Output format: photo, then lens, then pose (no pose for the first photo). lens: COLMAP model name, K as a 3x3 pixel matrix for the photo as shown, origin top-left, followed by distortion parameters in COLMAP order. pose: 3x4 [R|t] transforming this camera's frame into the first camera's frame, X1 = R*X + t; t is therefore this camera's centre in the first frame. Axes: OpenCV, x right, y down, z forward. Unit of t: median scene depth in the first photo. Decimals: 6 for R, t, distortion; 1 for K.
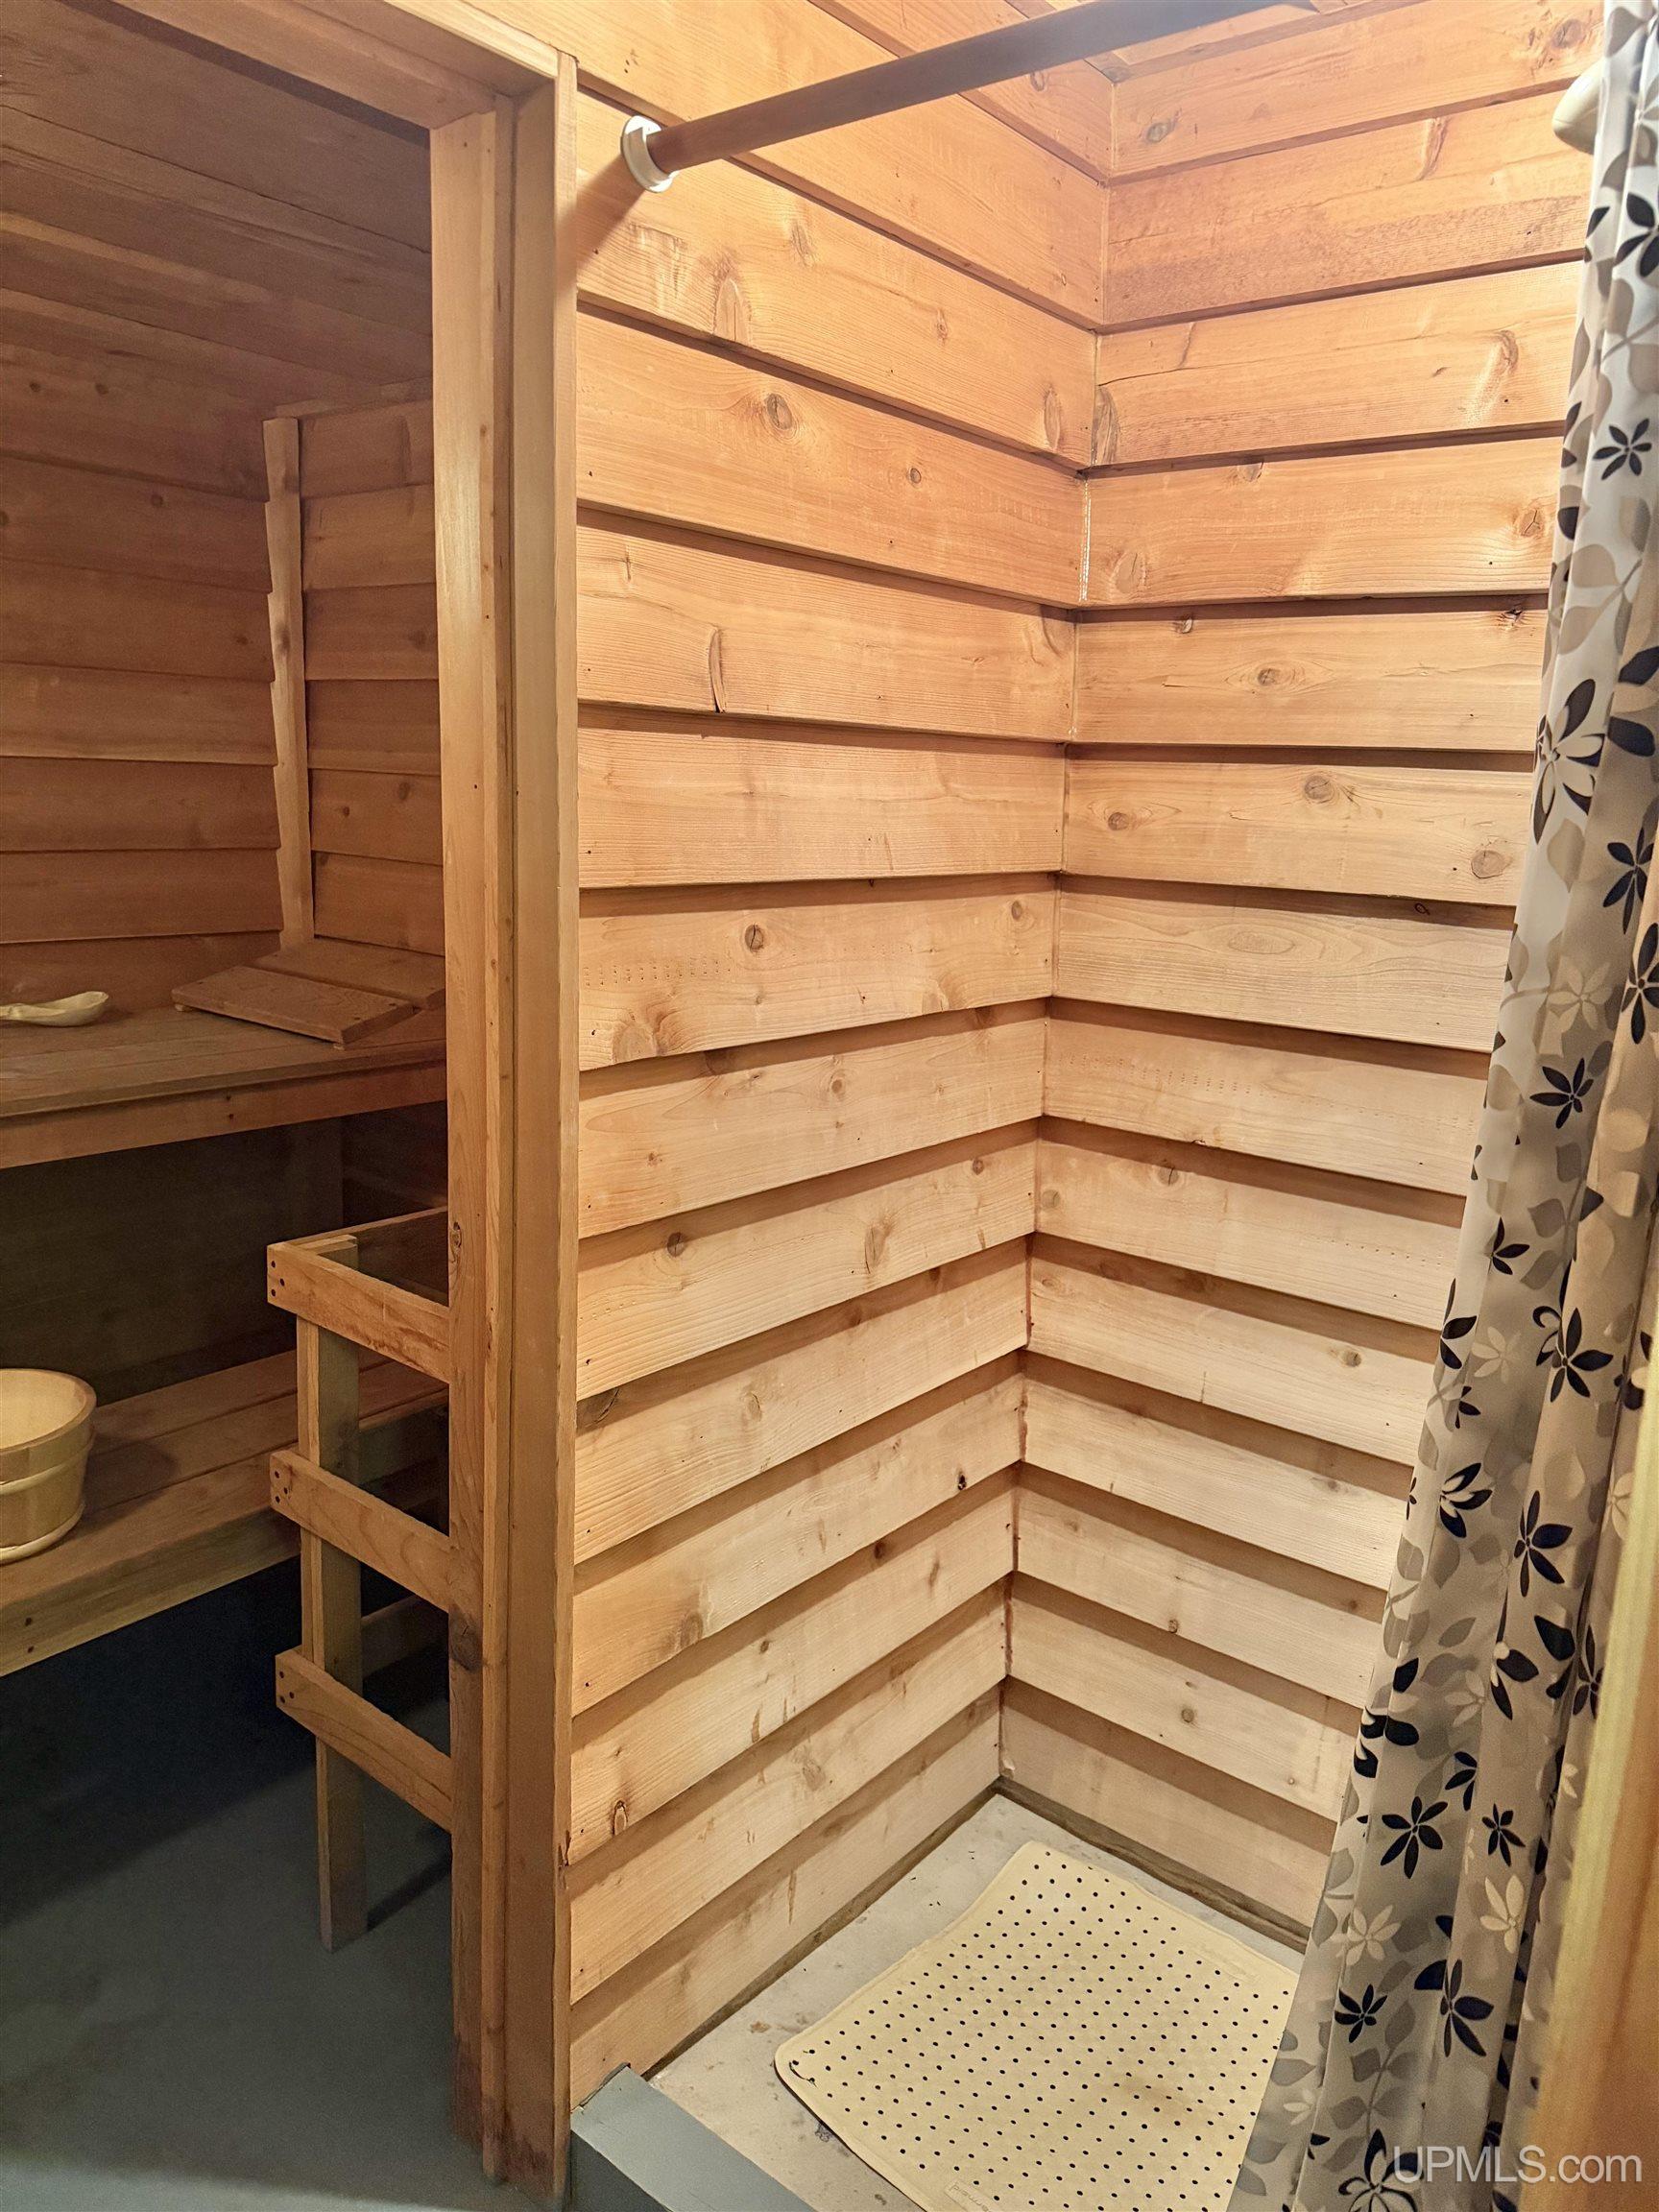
lens RADIAL K [[1565.0, 0, 808.0], [0, 1565.0, 1091.4], [0, 0, 1]] dist [0.052019, -0.065526]
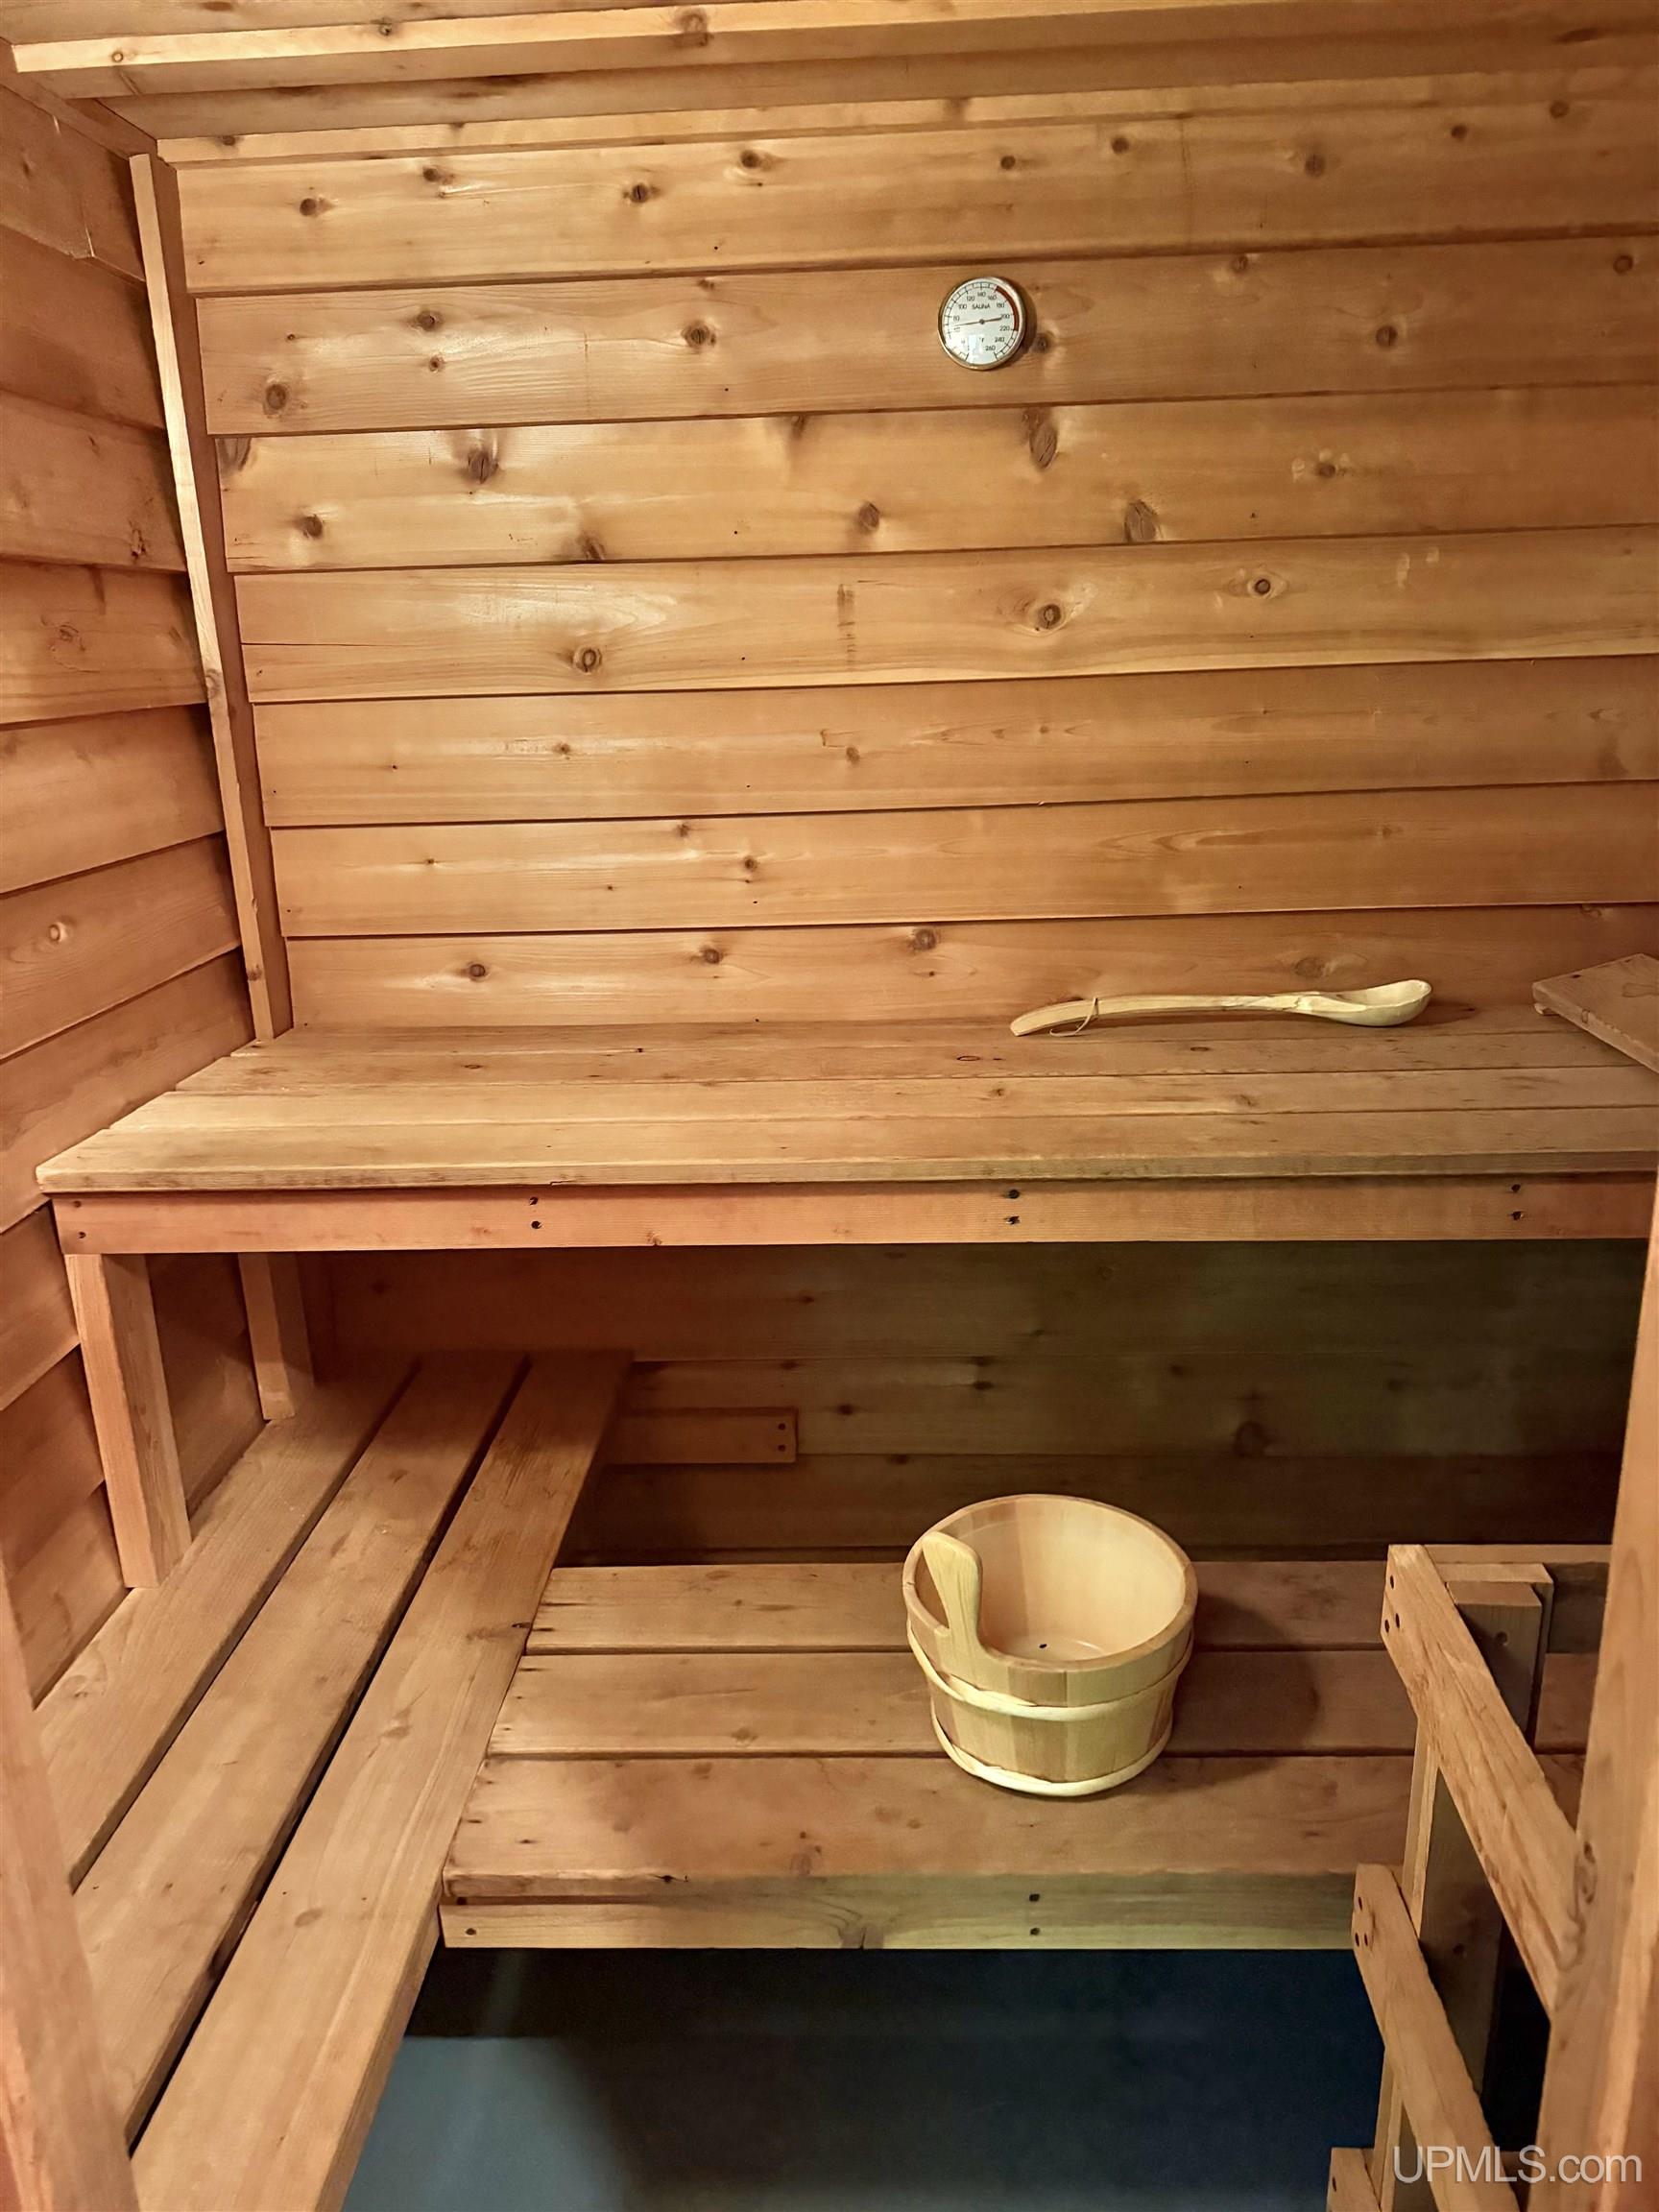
lens RADIAL K [[1565.0, 0, 823.5], [0, 1565.0, 1104.0], [0, 0, 1]] dist [0.052019, -0.065526]
pose [[0.603132, 0.171201, -0.779052, -0.029648], [-0.103231, 0.985234, 0.136590, -0.074251], [0.790933, -0.001960, 0.611900, 0.304380]]
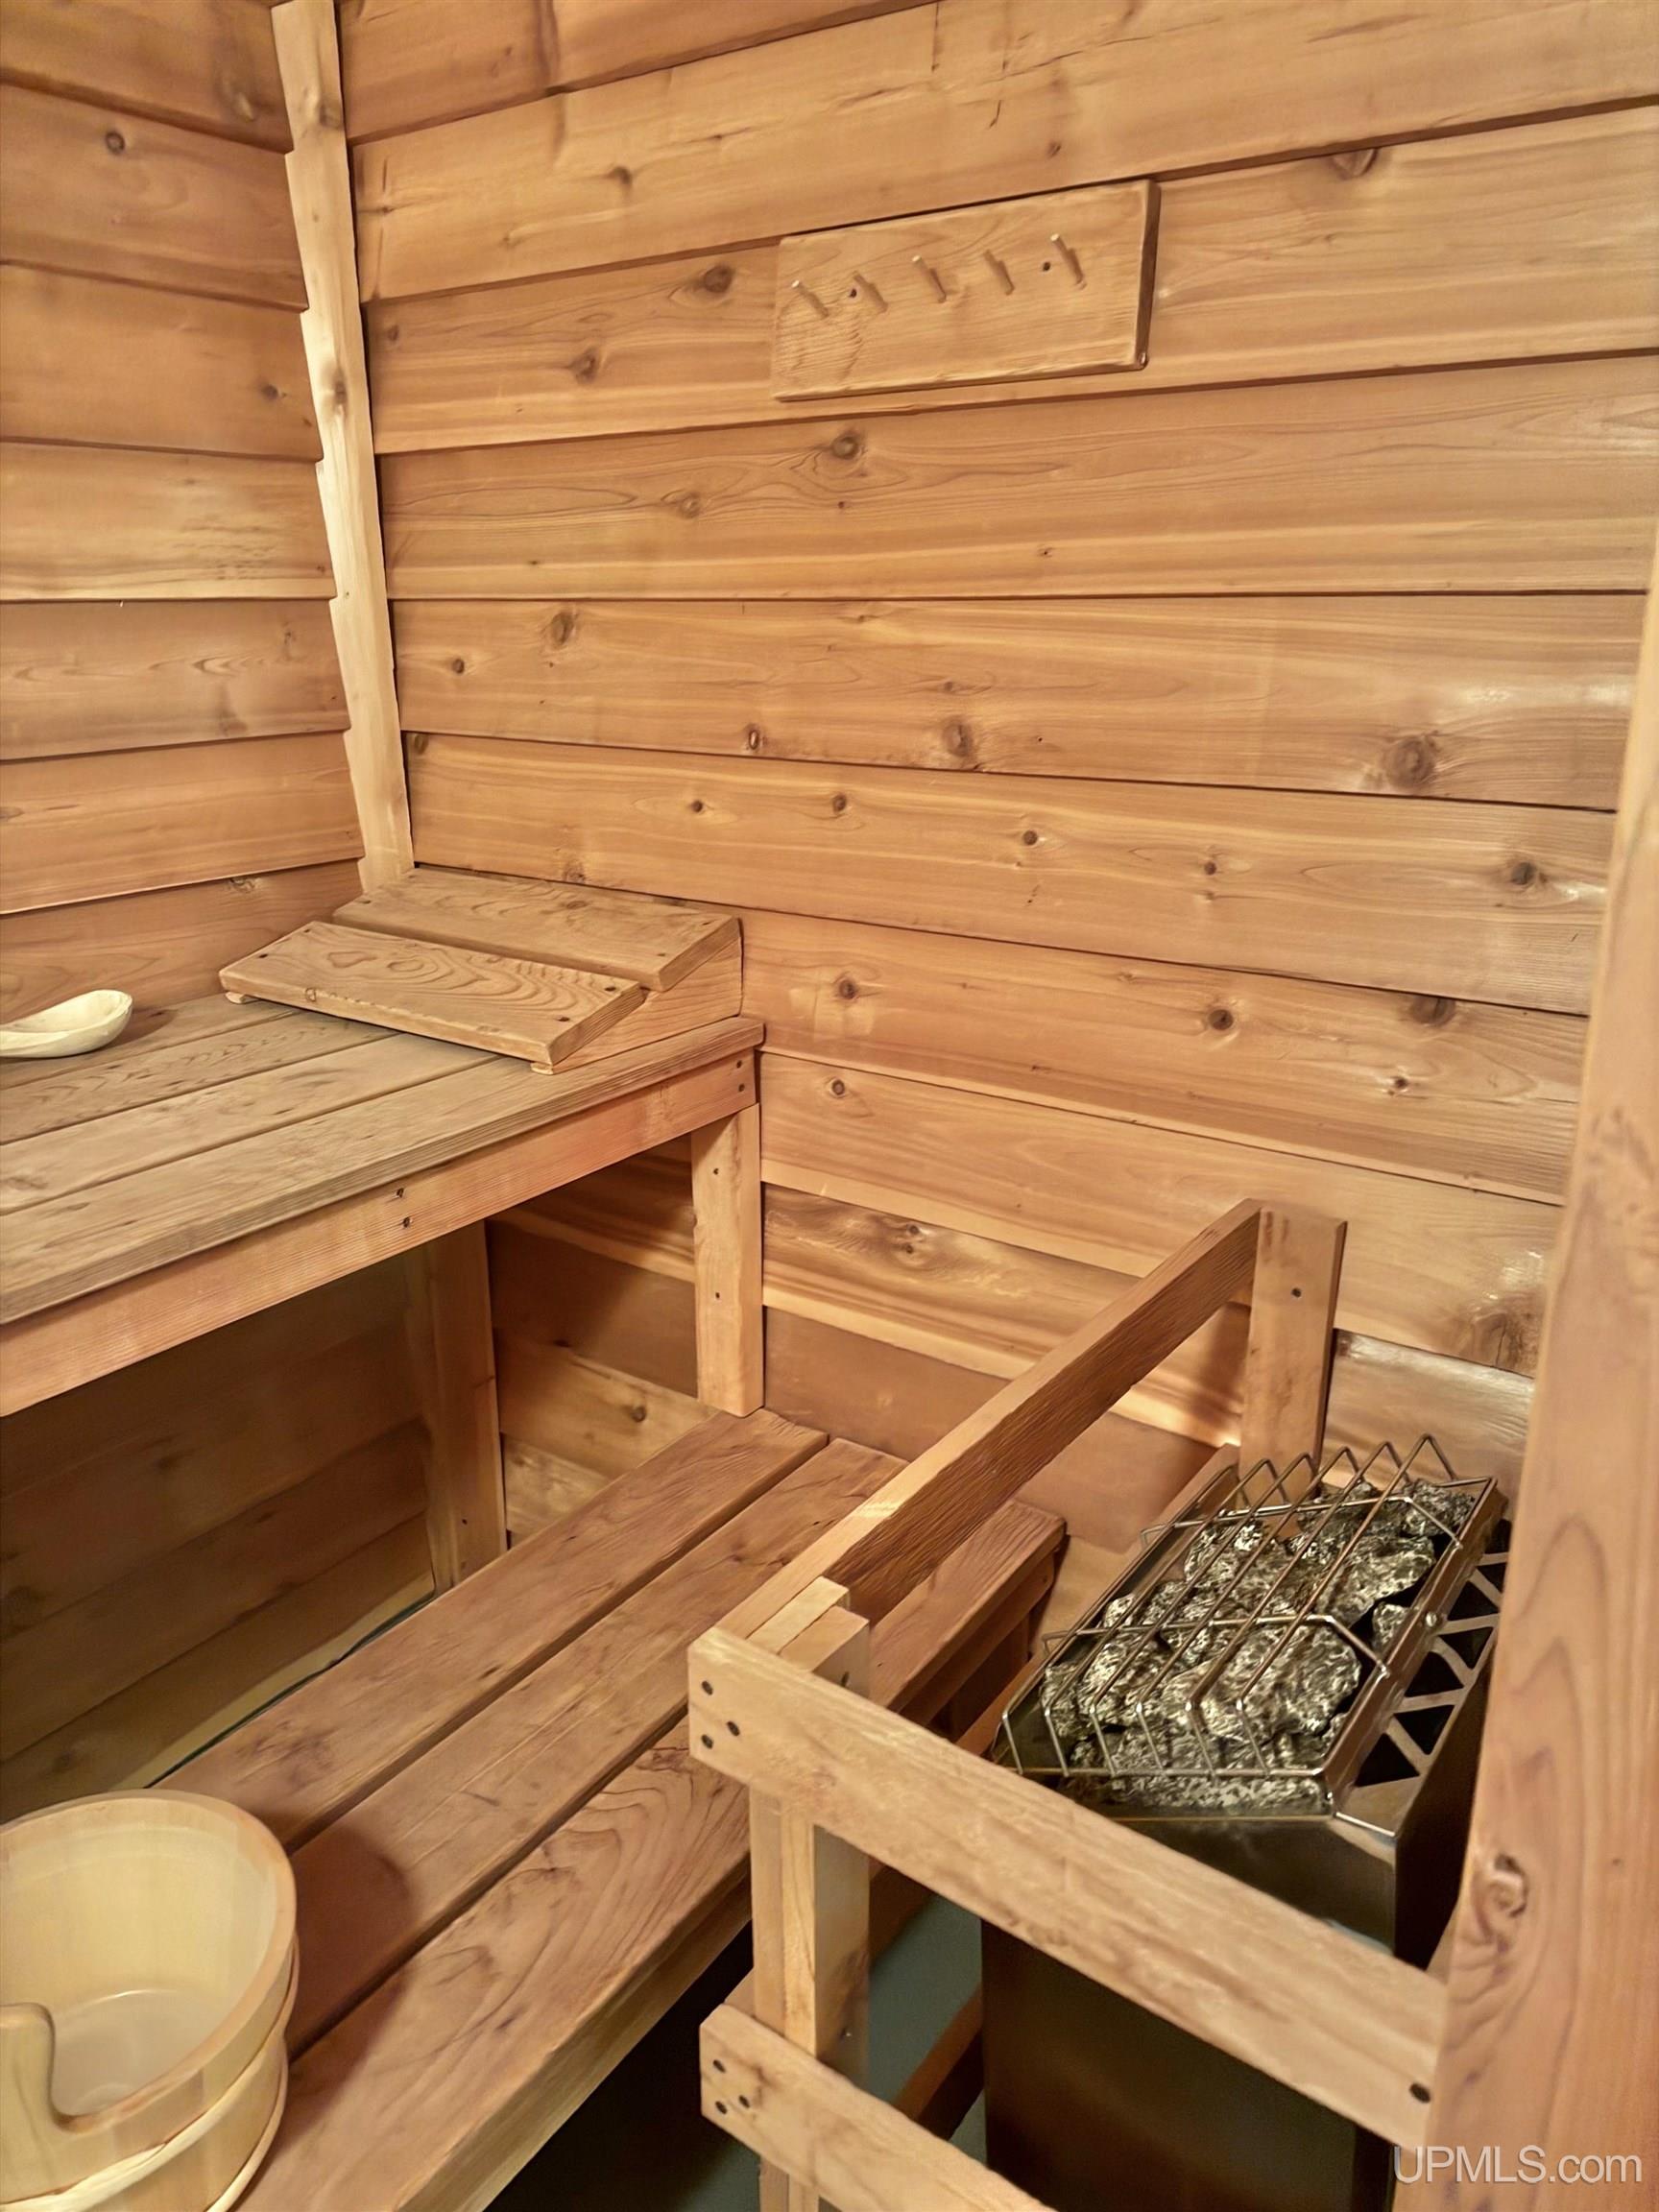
lens RADIAL K [[1565.0, 0, 836.1], [0, 1565.0, 1097.7], [0, 0, 1]] dist [0.052019, -0.065526]
pose [[0.995584, -0.069084, 0.063561, -0.199957], [0.061391, 0.991362, 0.115899, -0.071445], [-0.071018, -0.111485, 0.991225, 0.348015]]
